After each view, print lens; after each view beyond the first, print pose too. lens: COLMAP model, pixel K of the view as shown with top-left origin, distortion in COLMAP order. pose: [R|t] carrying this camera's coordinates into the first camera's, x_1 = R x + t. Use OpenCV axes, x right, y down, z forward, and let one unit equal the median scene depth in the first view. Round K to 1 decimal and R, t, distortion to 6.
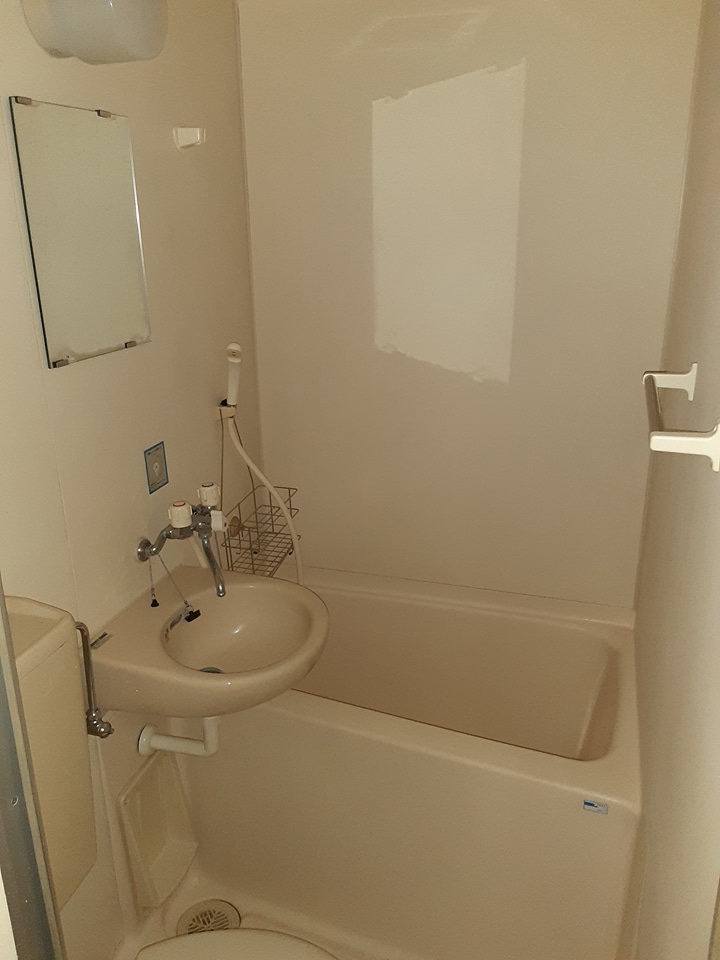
lens RADIAL K [[766.5, 0, 350.5], [0, 766.5, 478.4], [0, 0, 1]] dist [0.136769, -0.214180]
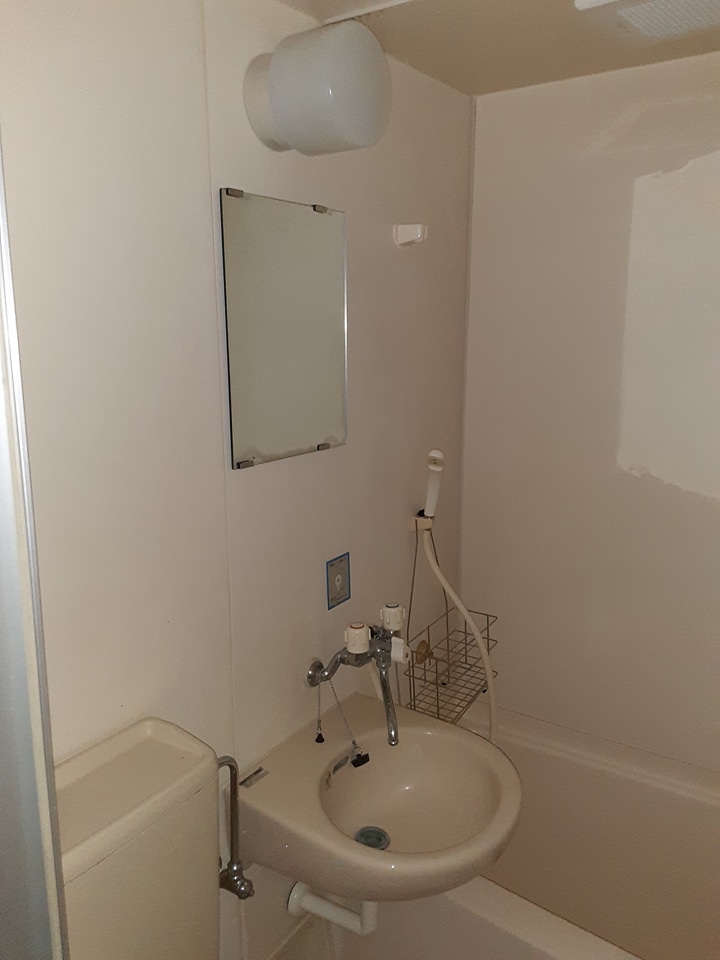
lens RADIAL K [[766.5, 0, 350.5], [0, 766.5, 478.4], [0, 0, 1]] dist [0.136769, -0.214180]
pose [[0.958835, 0.066723, -0.276013, 0.002917], [-0.101449, 0.988345, -0.113501, -0.031762], [0.265223, 0.136831, 0.954429, 0.127733]]
